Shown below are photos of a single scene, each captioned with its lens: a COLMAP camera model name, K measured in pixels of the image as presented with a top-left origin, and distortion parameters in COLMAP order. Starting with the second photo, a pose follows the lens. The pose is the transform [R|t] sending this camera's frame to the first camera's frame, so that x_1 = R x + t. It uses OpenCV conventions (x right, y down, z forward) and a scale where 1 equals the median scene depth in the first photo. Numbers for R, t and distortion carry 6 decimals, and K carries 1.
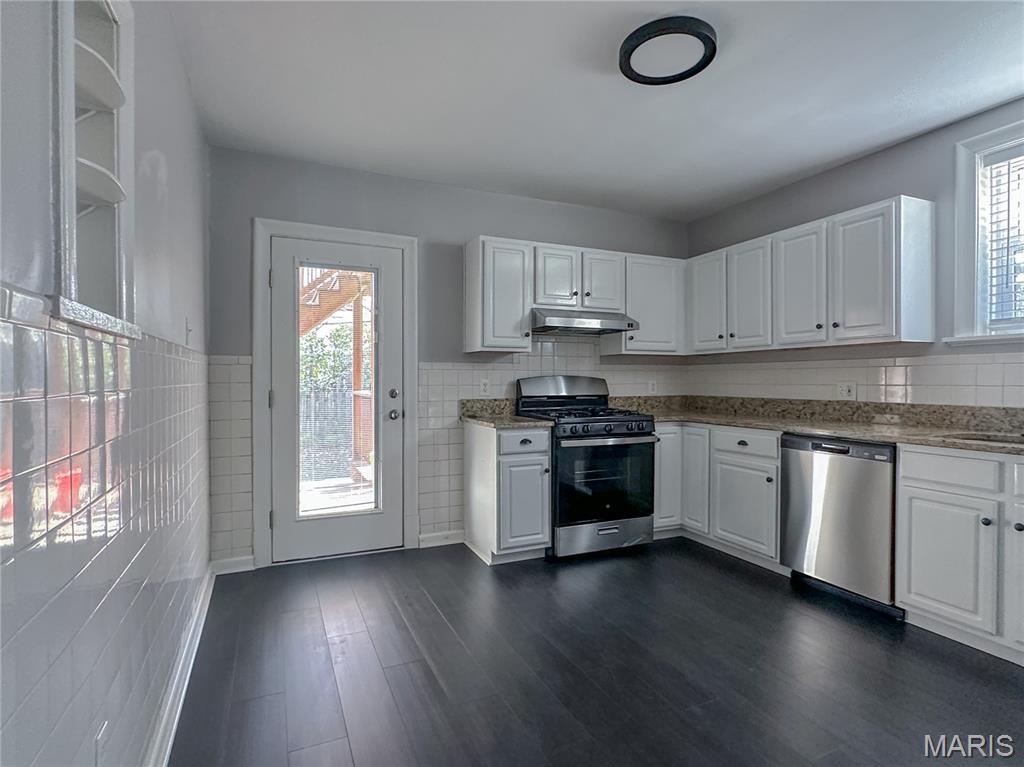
lens RADIAL K [[519.7, 0, 512.0], [0, 519.7, 383.5], [0, 0, 1]] dist [0.002020, 0.000373]
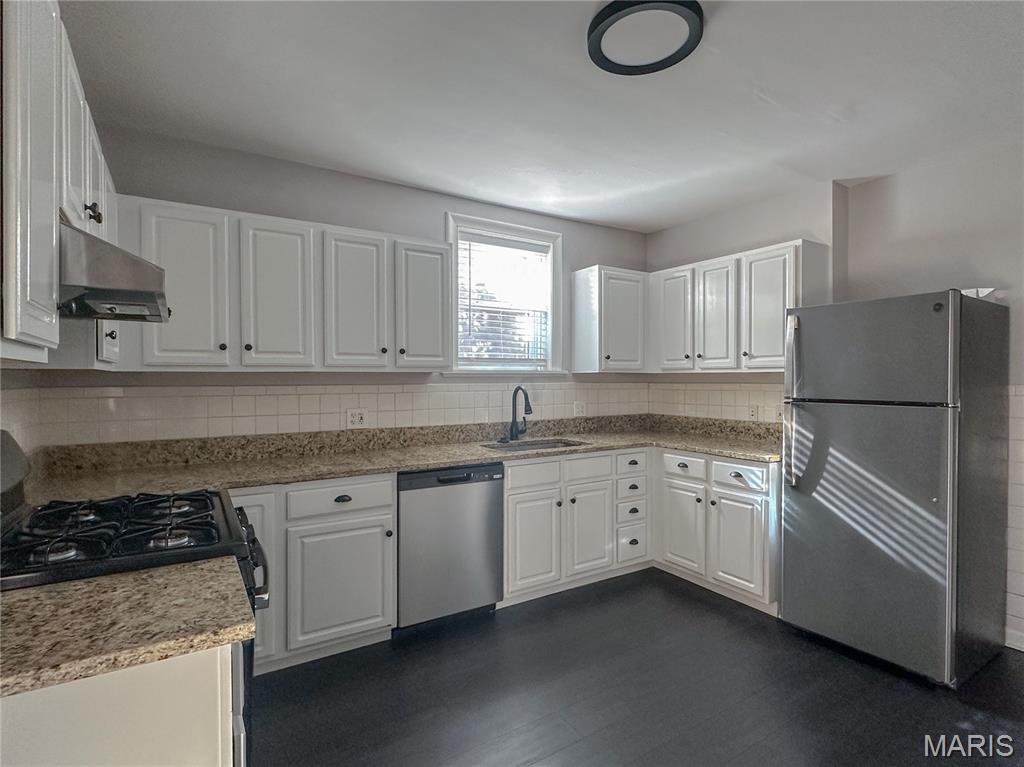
lens RADIAL K [[519.7, 0, 512.0], [0, 519.7, 383.5], [0, 0, 1]] dist [0.002020, 0.000373]
pose [[-0.138986, -0.008080, 0.990261, -0.327658], [0.010139, 0.999903, 0.009582, -0.055677], [-0.990242, 0.011372, -0.138891, 0.861027]]
